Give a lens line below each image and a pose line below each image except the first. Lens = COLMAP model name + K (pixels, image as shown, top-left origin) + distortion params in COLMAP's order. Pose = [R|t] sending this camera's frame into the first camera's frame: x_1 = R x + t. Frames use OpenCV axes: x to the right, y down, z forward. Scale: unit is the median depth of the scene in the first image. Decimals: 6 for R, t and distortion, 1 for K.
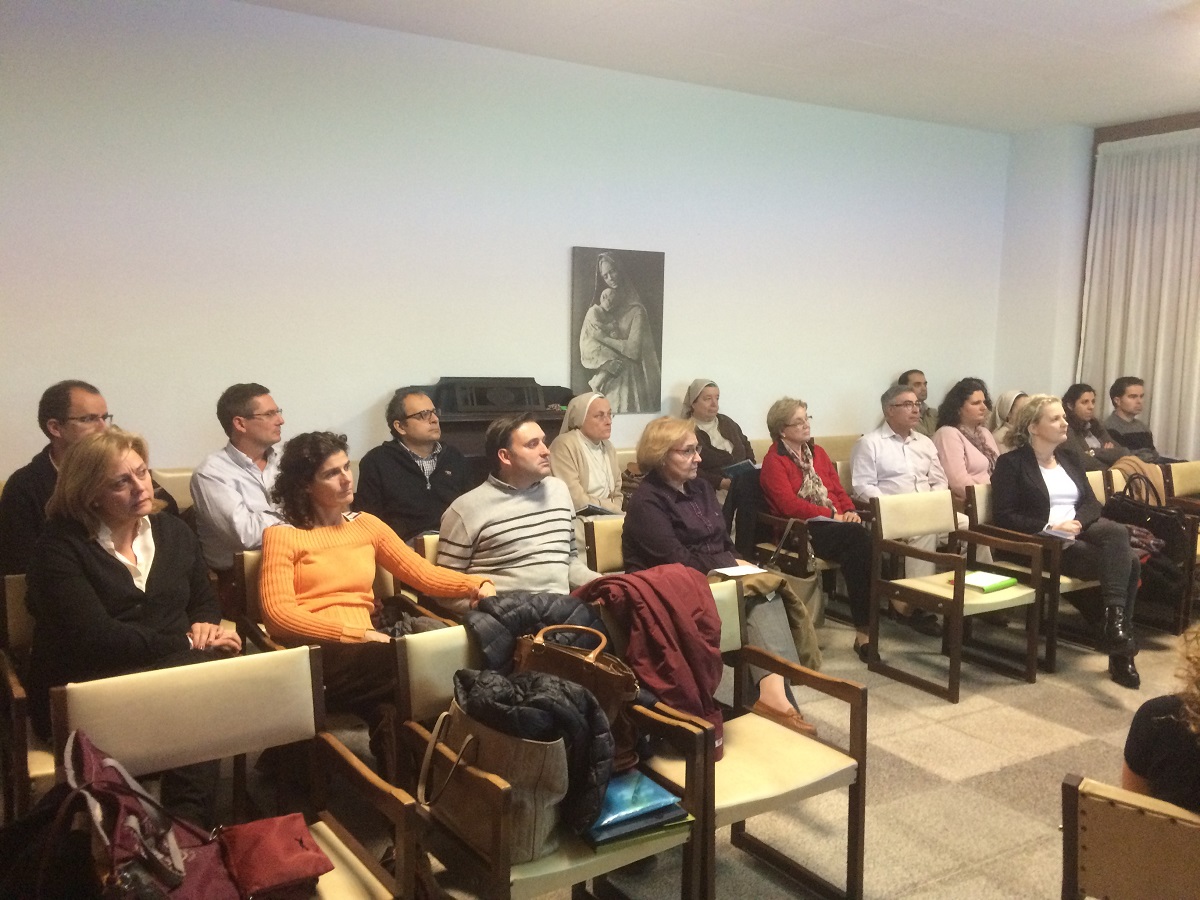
lens RADIAL K [[1030.2, 0, 600.0], [0, 1030.2, 450.0], [0, 0, 1]] dist [0.048160, -0.017383]
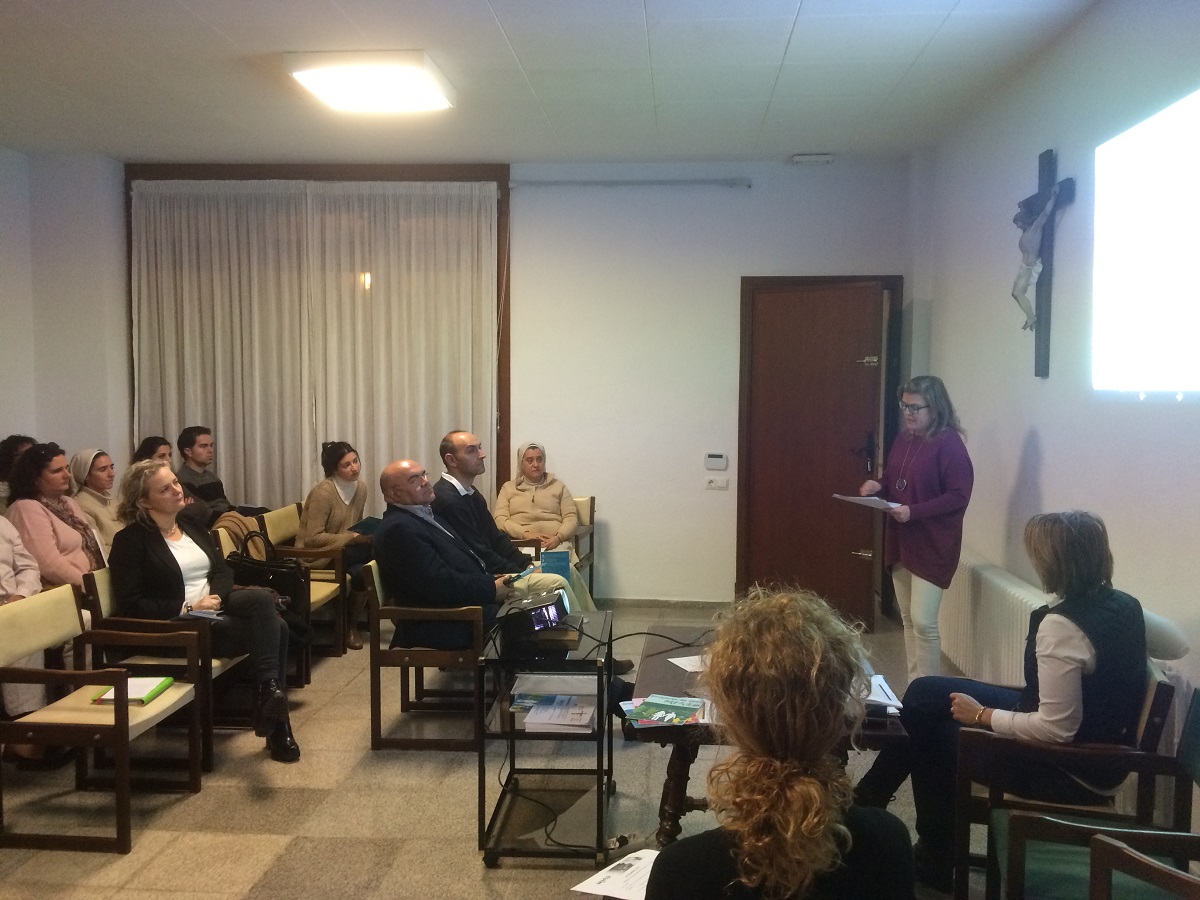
lens RADIAL K [[1030.2, 0, 600.0], [0, 1030.2, 450.0], [0, 0, 1]] dist [0.048160, -0.017383]
pose [[0.596457, -0.062472, 0.800210, -0.058199], [0.089287, 0.995943, 0.011200, -0.037076], [-0.797663, 0.064769, 0.599615, 0.177372]]
